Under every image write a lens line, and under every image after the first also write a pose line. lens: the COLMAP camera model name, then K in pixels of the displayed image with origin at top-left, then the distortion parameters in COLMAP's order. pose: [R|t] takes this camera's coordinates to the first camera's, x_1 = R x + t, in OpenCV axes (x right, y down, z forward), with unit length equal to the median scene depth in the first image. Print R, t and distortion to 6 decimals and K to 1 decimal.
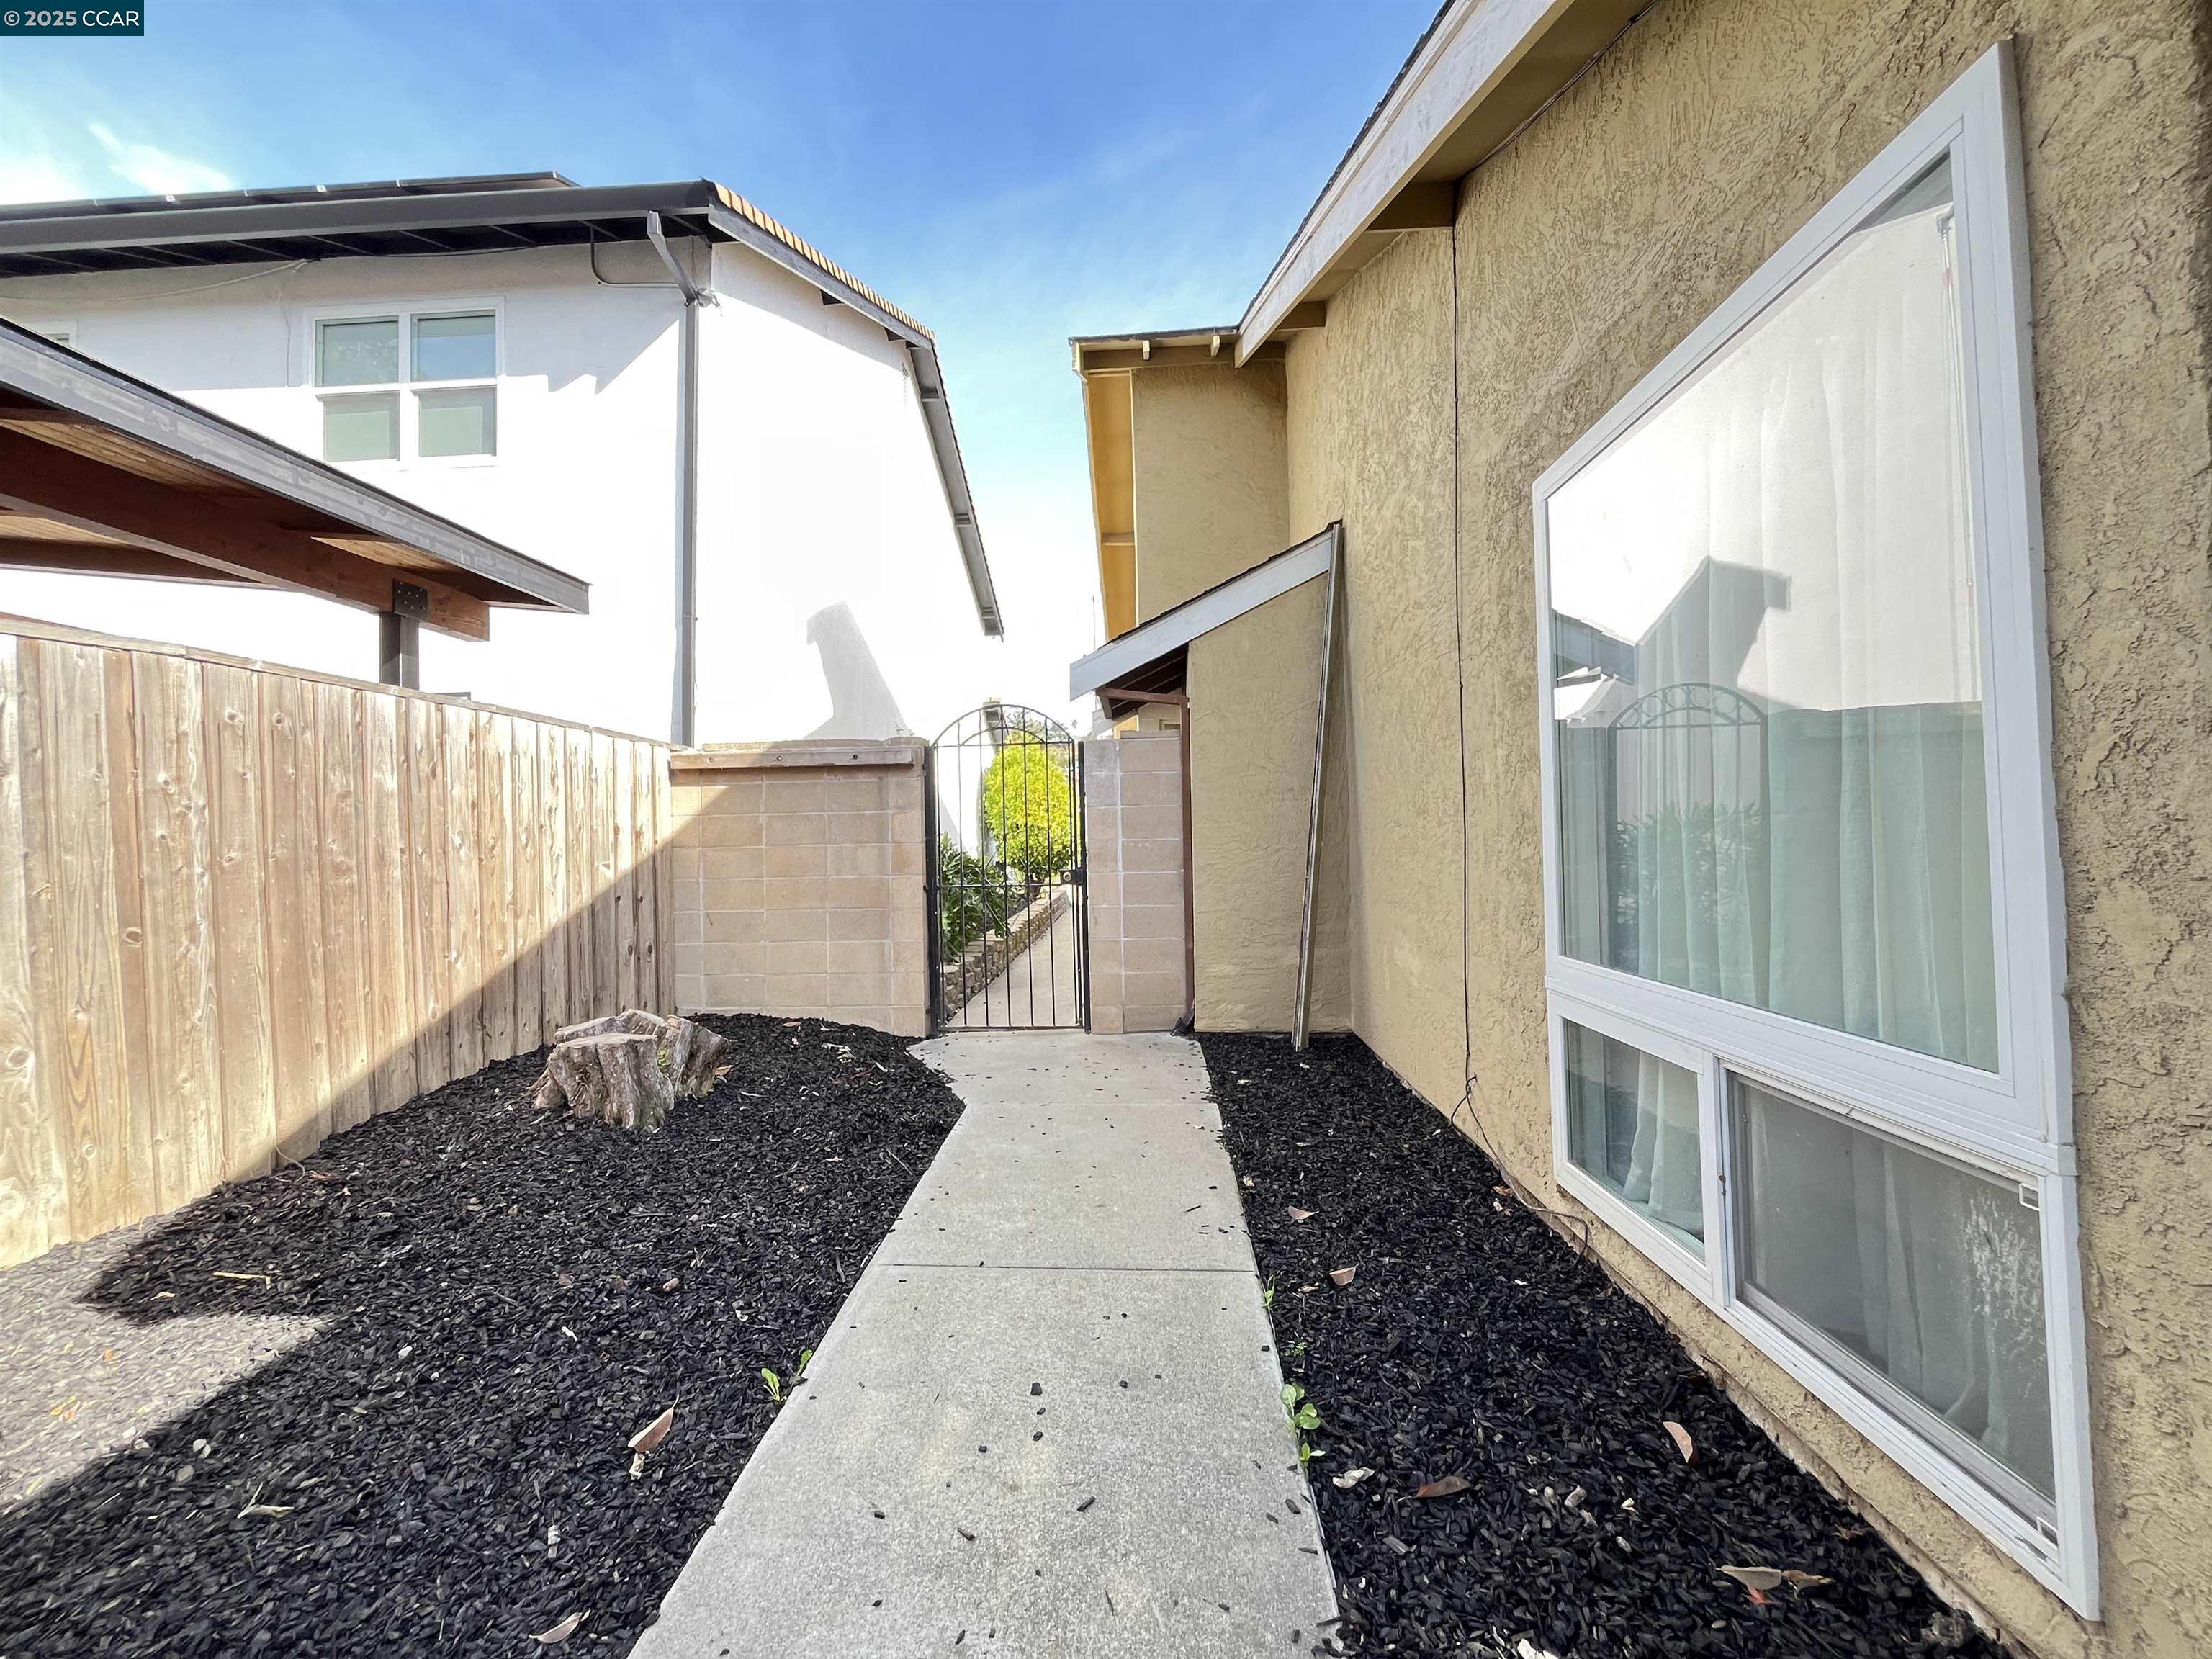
lens RADIAL K [[892.4, 0, 1102.7], [0, 892.4, 816.8], [0, 0, 1]] dist [-0.004260, 0.000341]
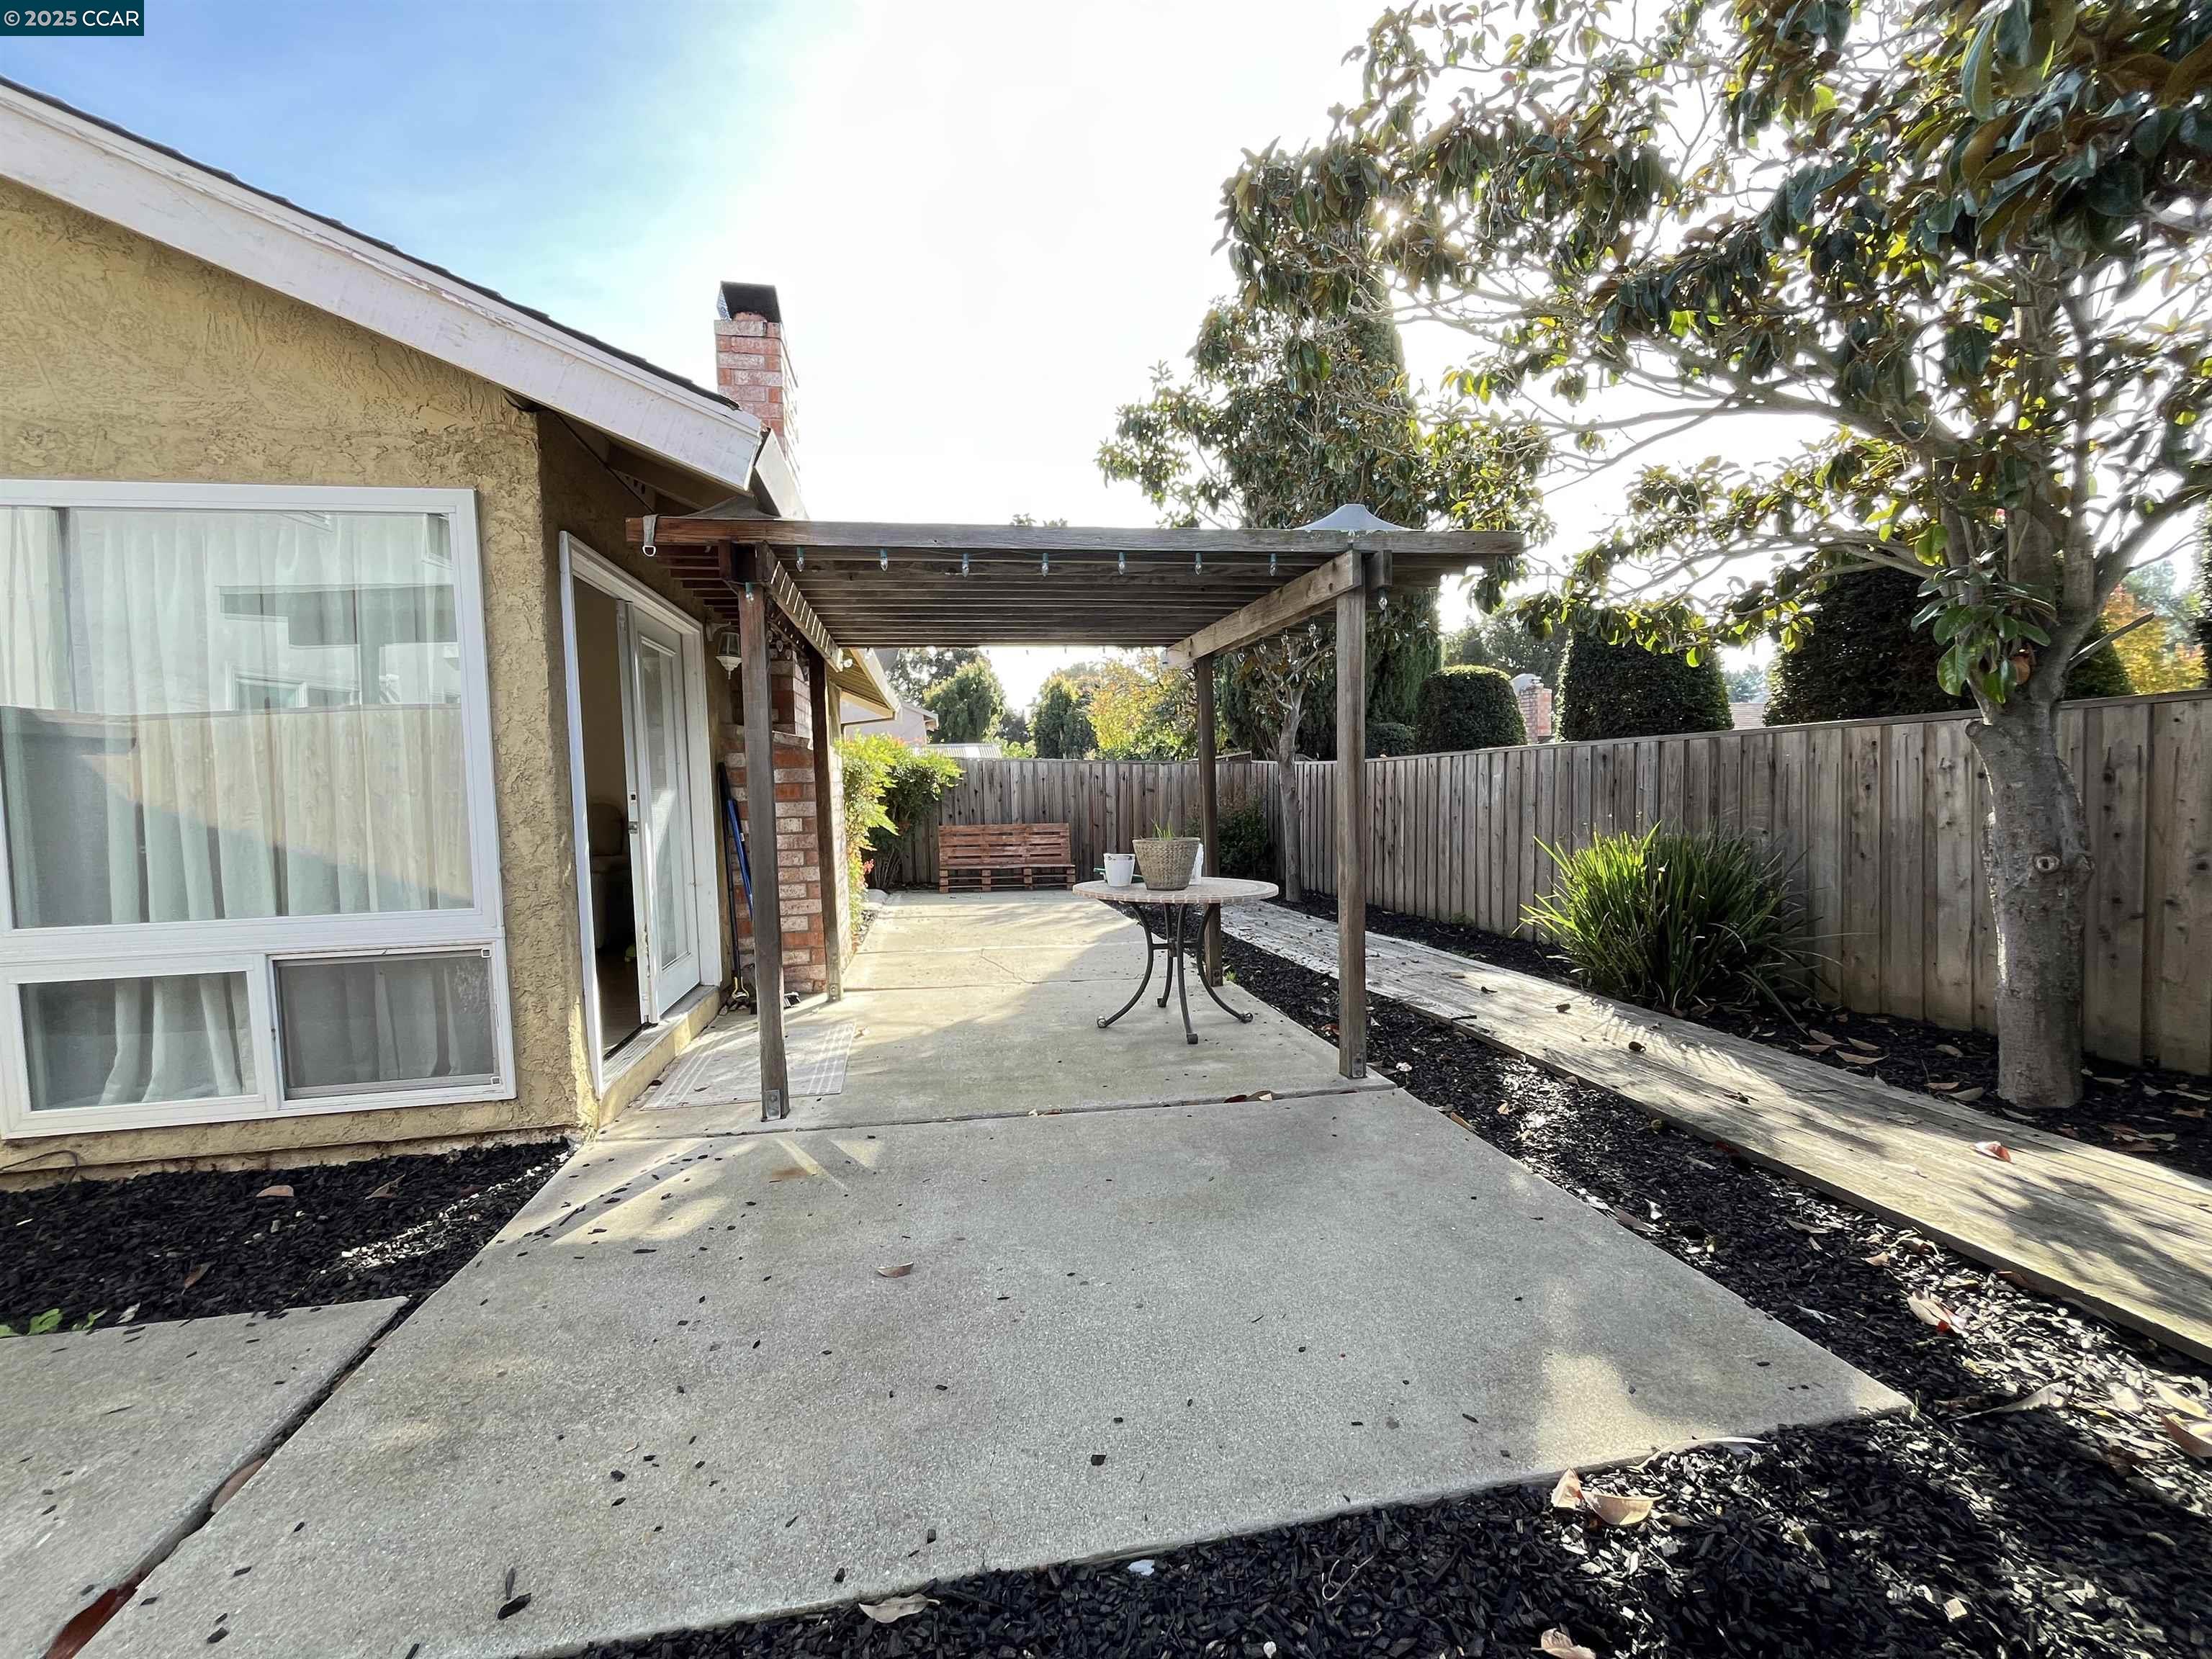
lens RADIAL K [[892.4, 0, 1101.1], [0, 892.4, 827.1], [0, 0, 1]] dist [-0.004260, 0.000341]
pose [[-0.238131, -0.017990, 0.971066, -1.873557], [0.009114, 0.999743, 0.020756, 0.034998], [-0.971190, 0.013793, -0.237906, -0.102400]]
